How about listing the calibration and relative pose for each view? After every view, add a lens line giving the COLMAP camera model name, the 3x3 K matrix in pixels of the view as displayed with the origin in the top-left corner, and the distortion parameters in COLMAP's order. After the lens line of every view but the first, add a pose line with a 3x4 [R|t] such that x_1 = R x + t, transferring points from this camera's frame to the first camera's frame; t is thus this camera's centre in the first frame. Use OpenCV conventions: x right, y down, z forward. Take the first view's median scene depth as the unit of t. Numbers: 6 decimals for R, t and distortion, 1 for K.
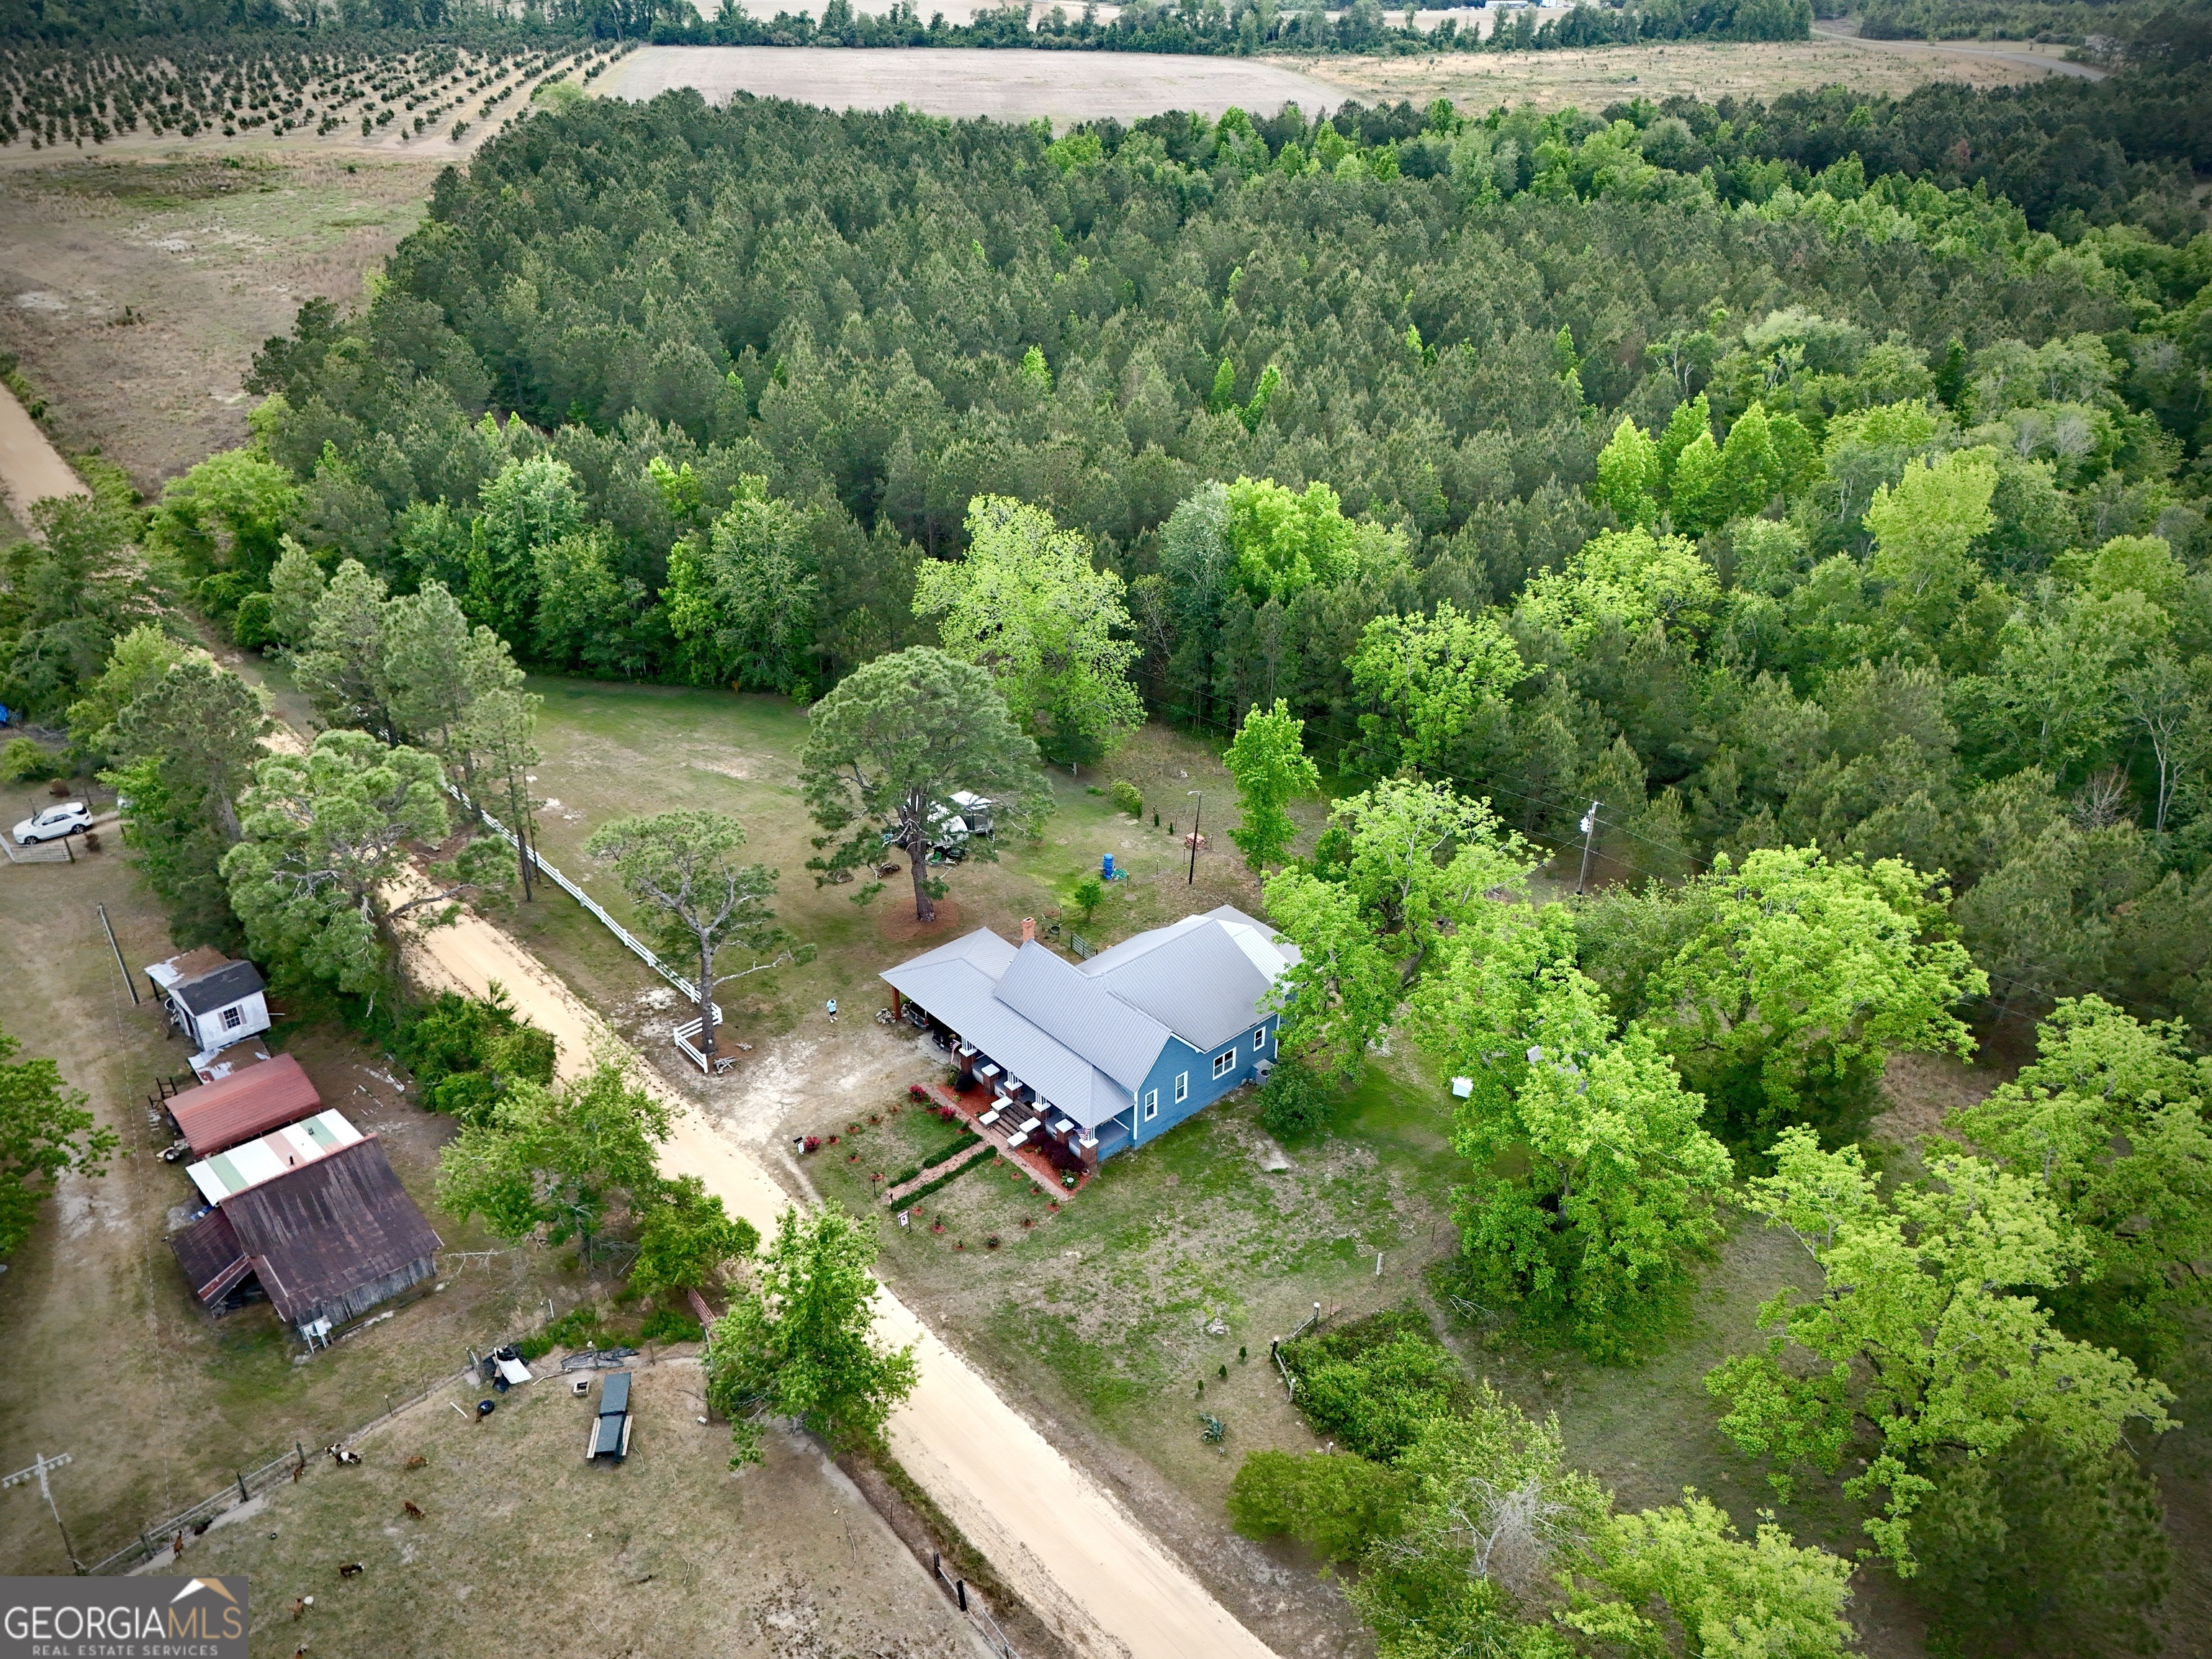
lens RADIAL K [[1642.9, 0, 1108.2], [0, 1642.9, 825.7], [0, 0, 1]] dist [0.060013, -0.044876]
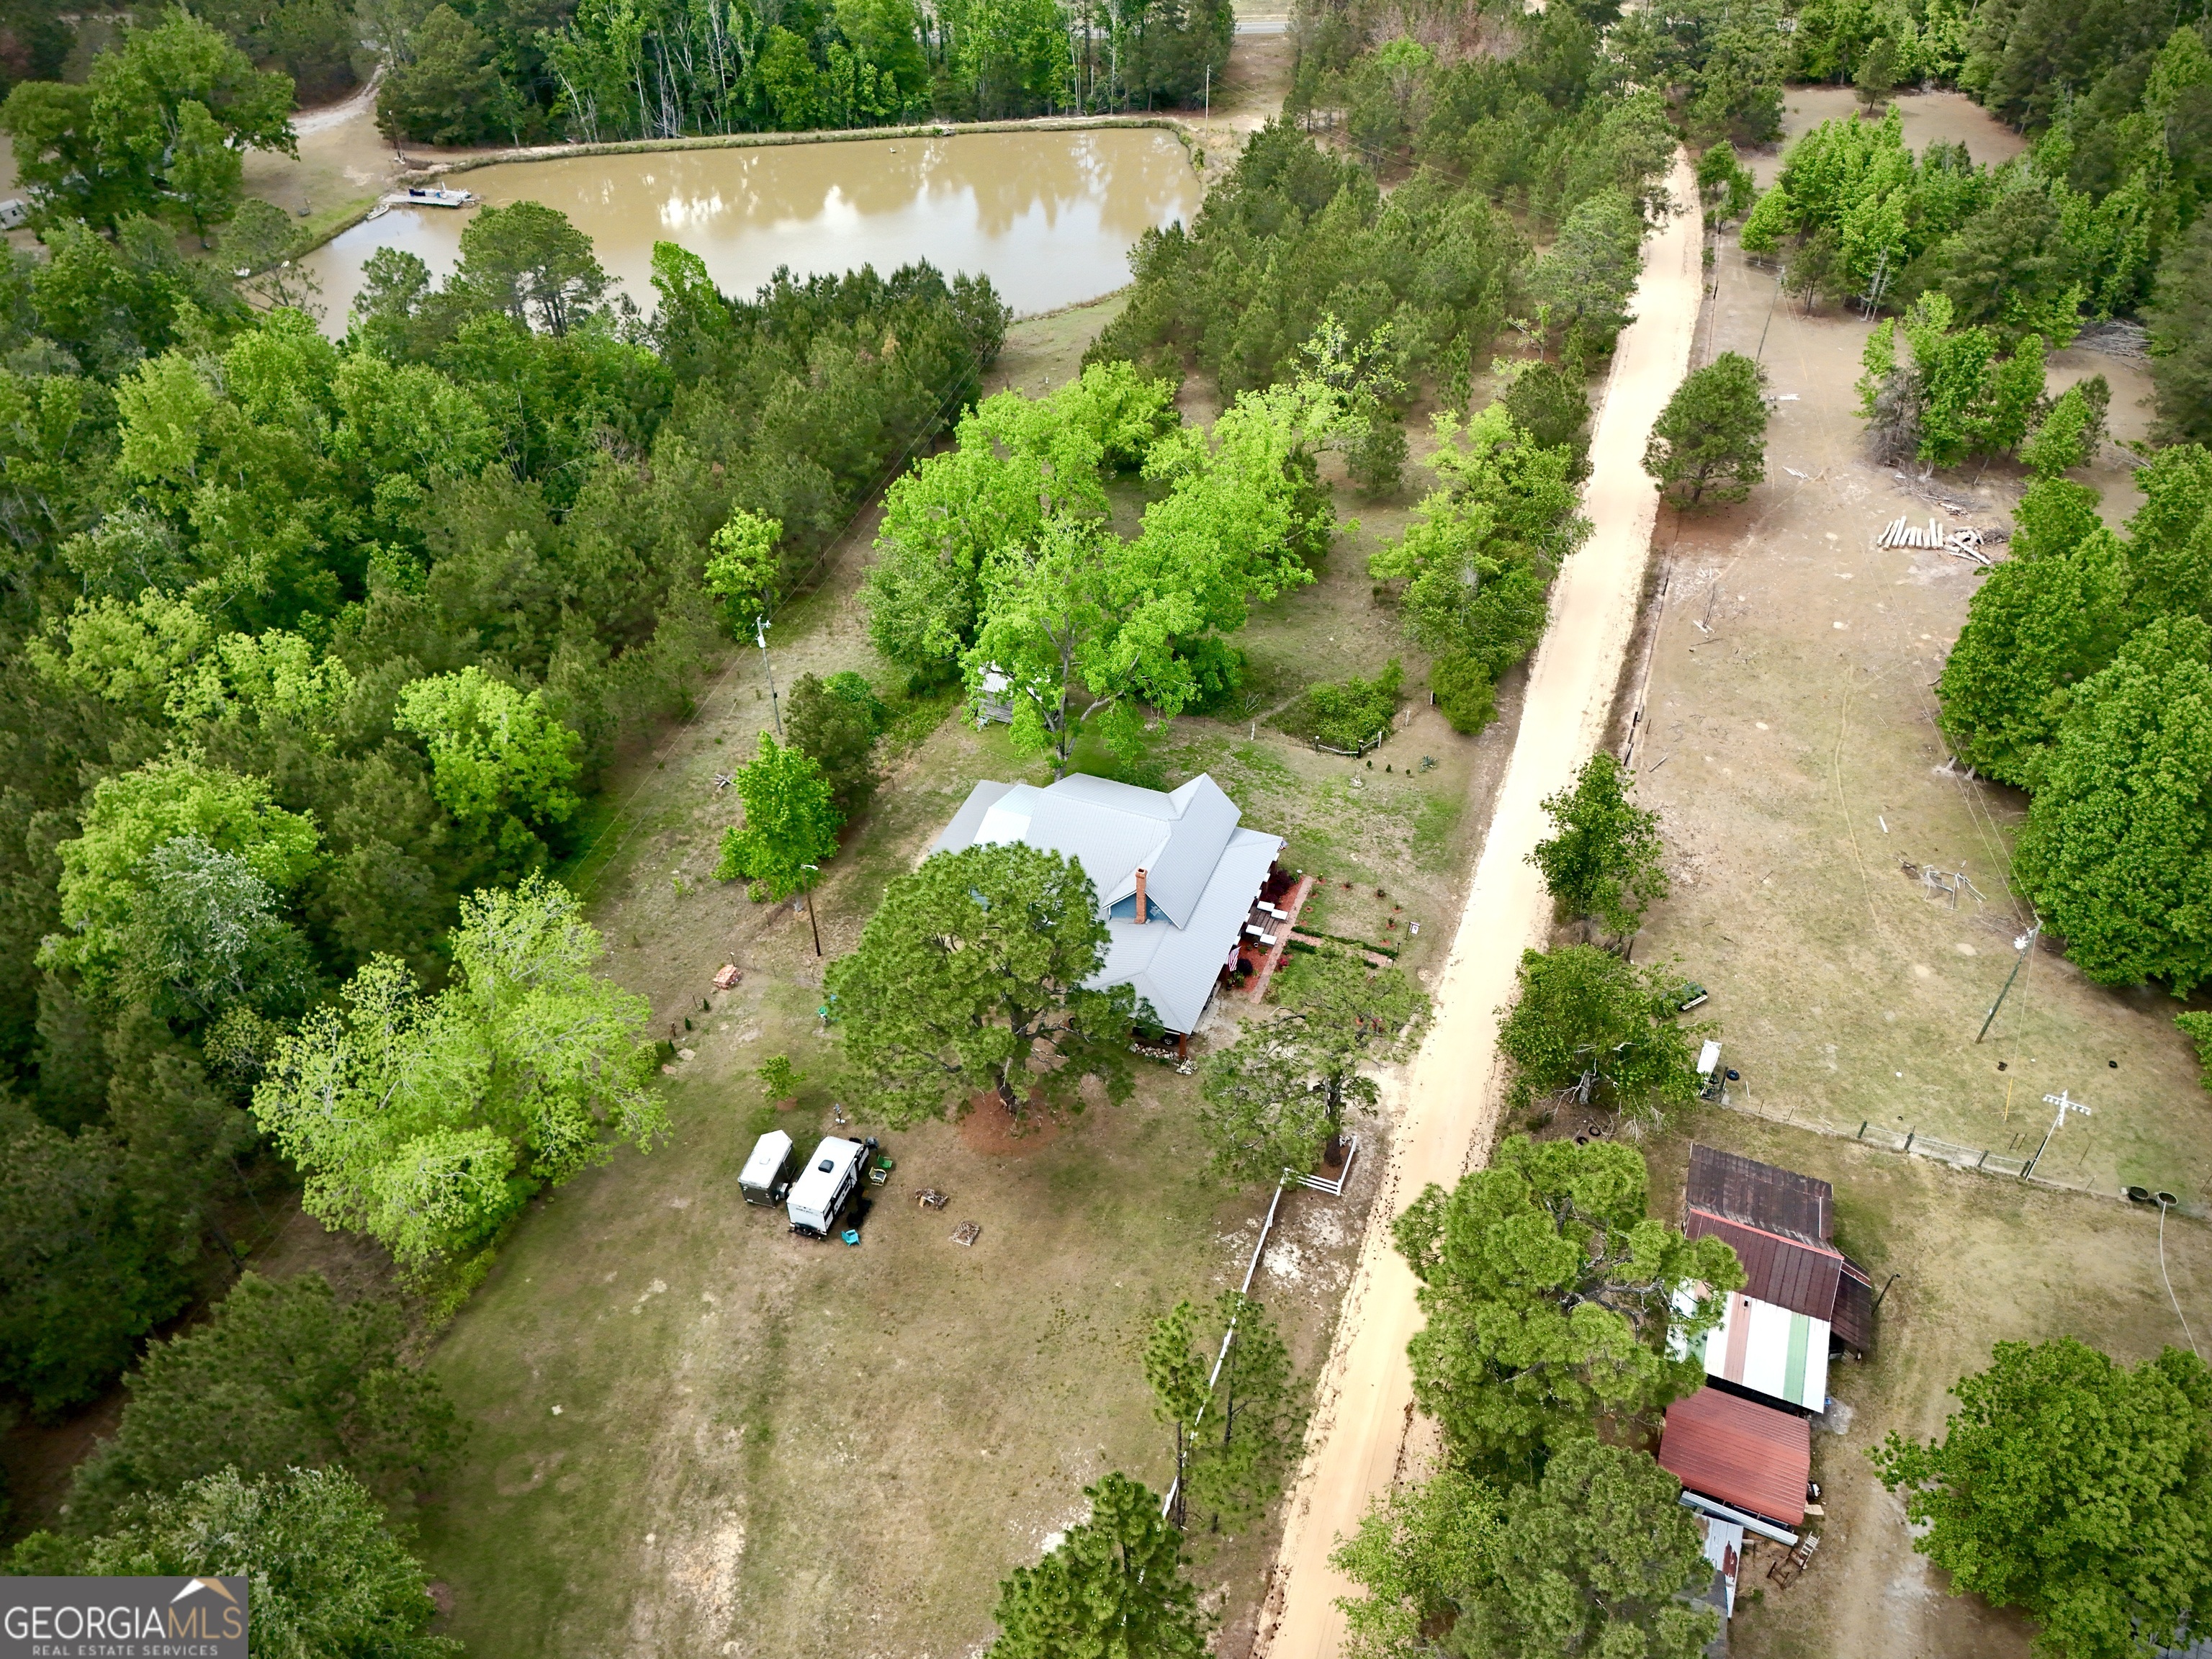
lens RADIAL K [[1642.9, 0, 1107.8], [0, 1642.9, 828.4], [0, 0, 1]] dist [0.060013, -0.044876]
pose [[-0.454177, -0.572524, 0.682597, -0.788893], [0.436079, 0.525259, 0.730711, -0.781568], [-0.776890, 0.629538, 0.011105, 1.055723]]
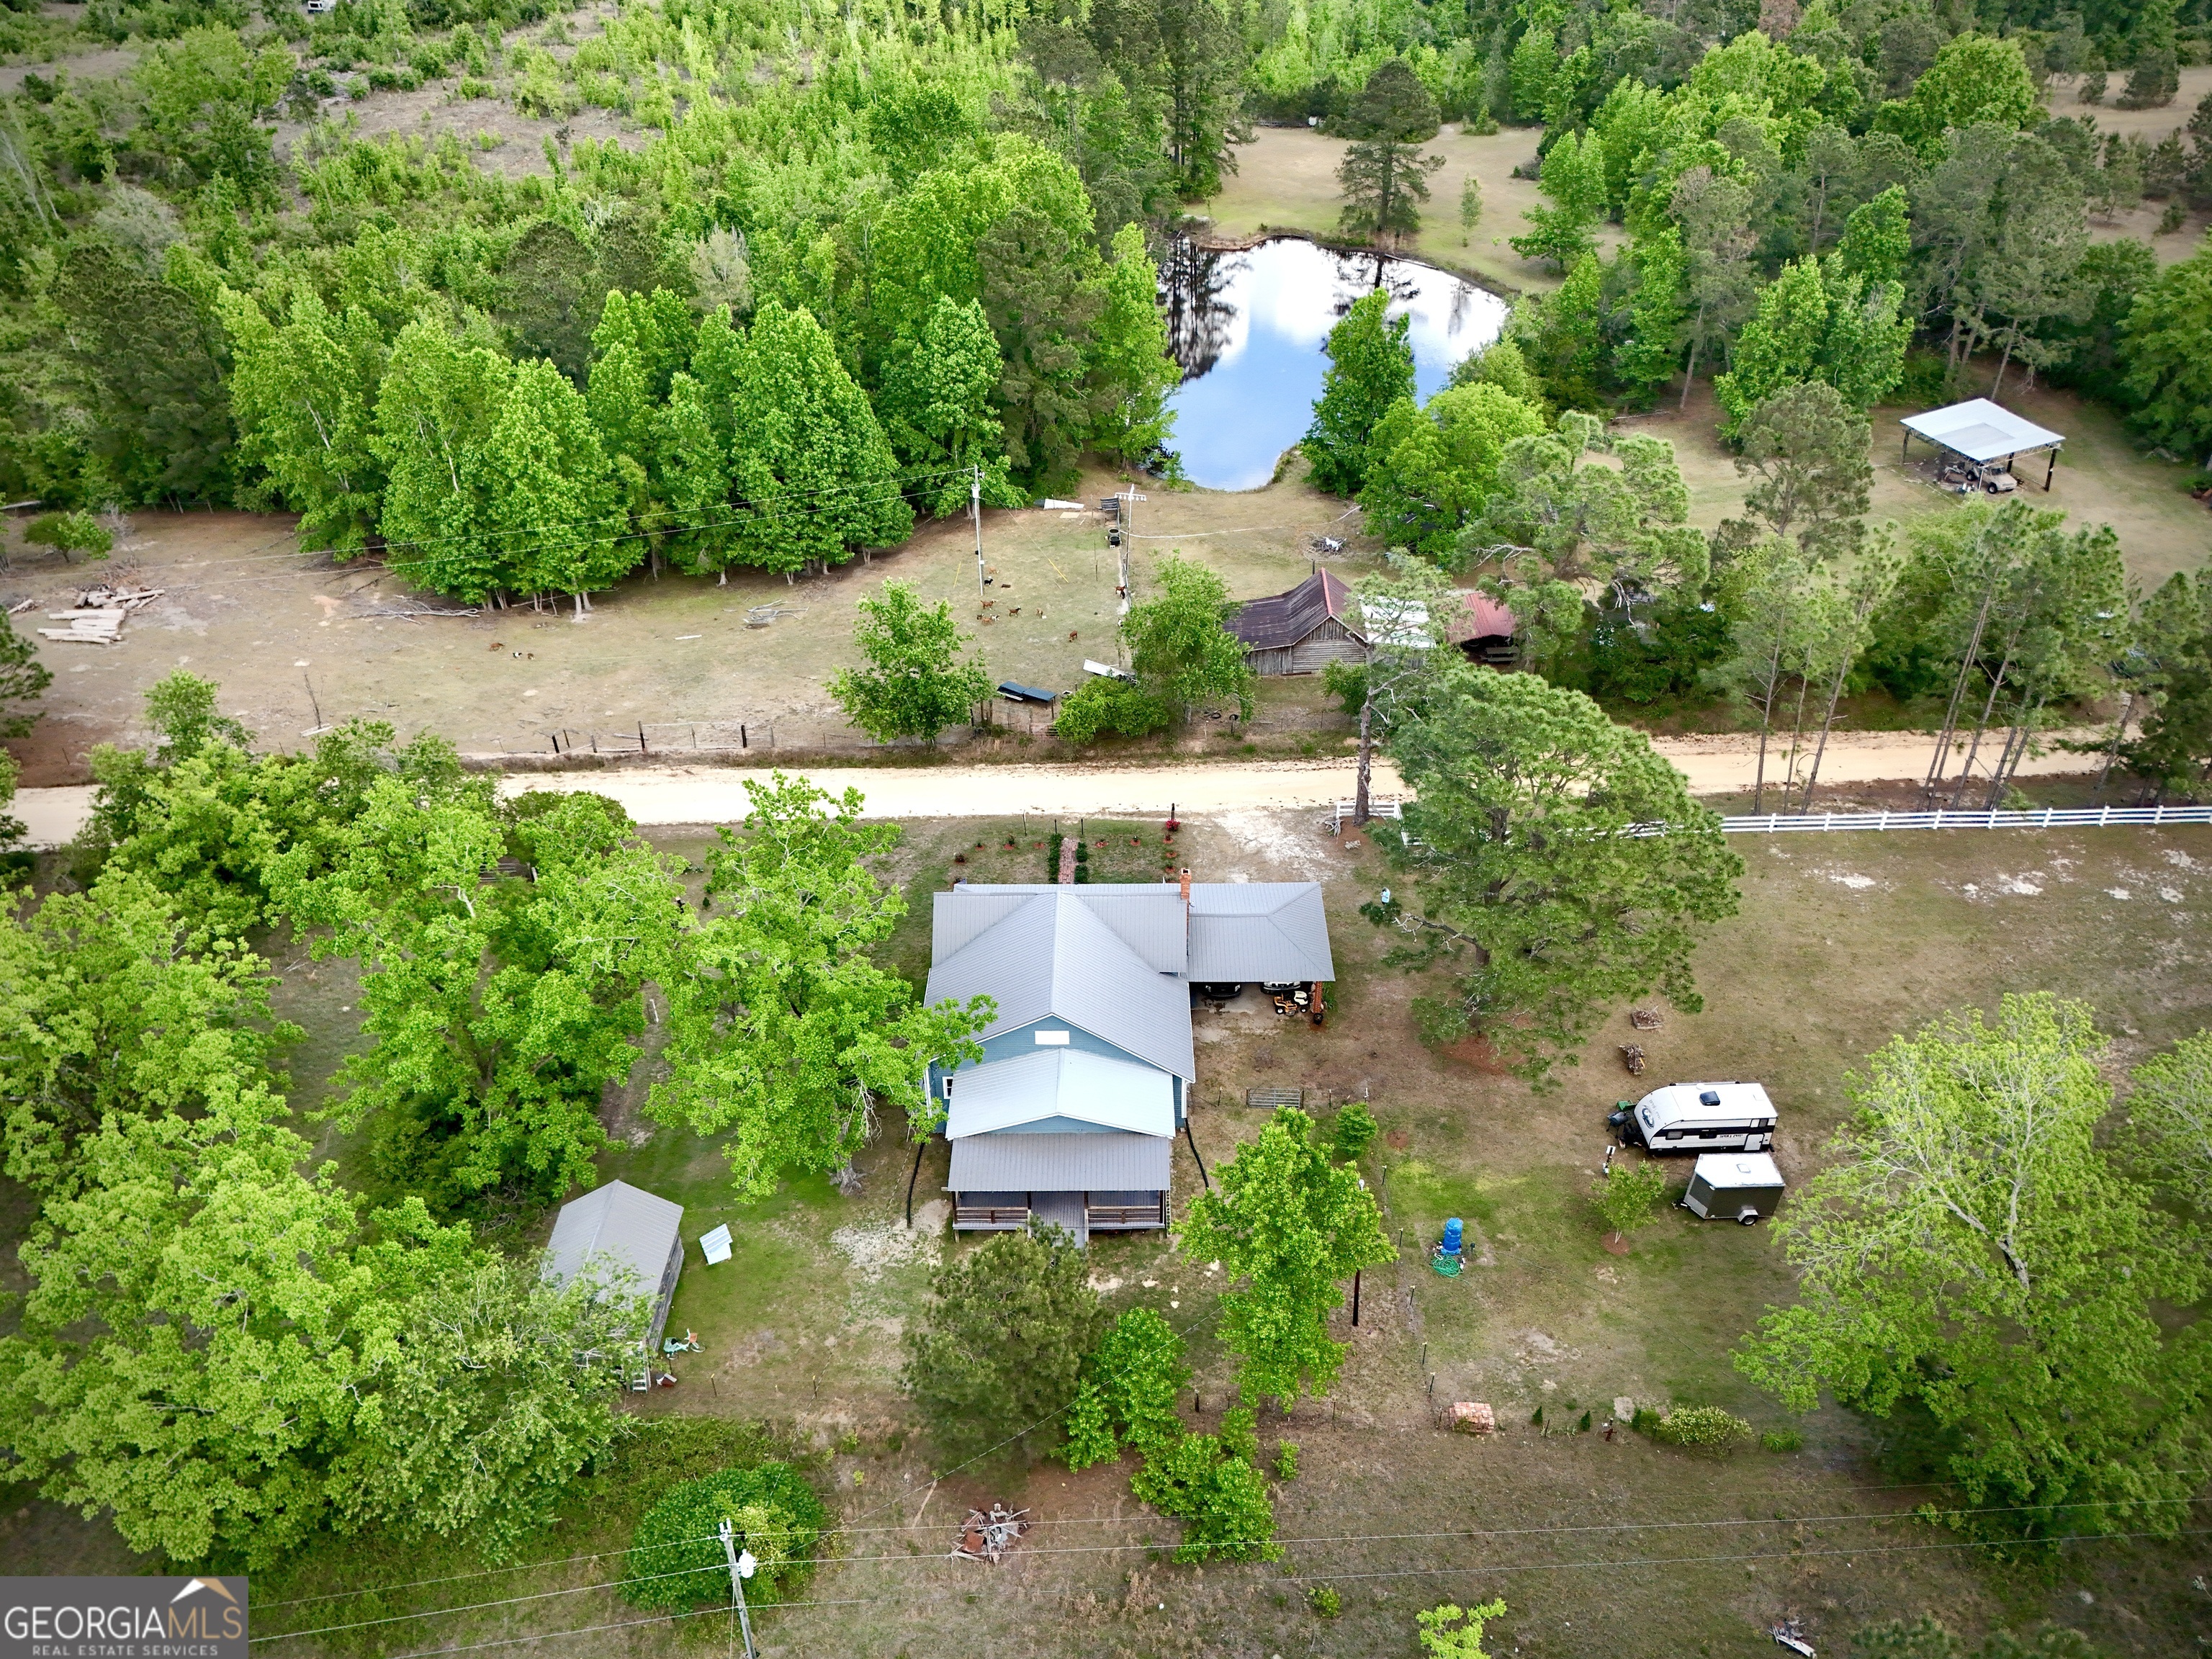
lens RADIAL K [[1642.9, 0, 1109.9], [0, 1642.9, 811.2], [0, 0, 1]] dist [0.060013, -0.044876]
pose [[-0.669740, 0.413602, -0.616751, 0.508670], [-0.359444, 0.546200, 0.756615, -0.612502], [0.649806, 0.728423, -0.217146, 1.209828]]
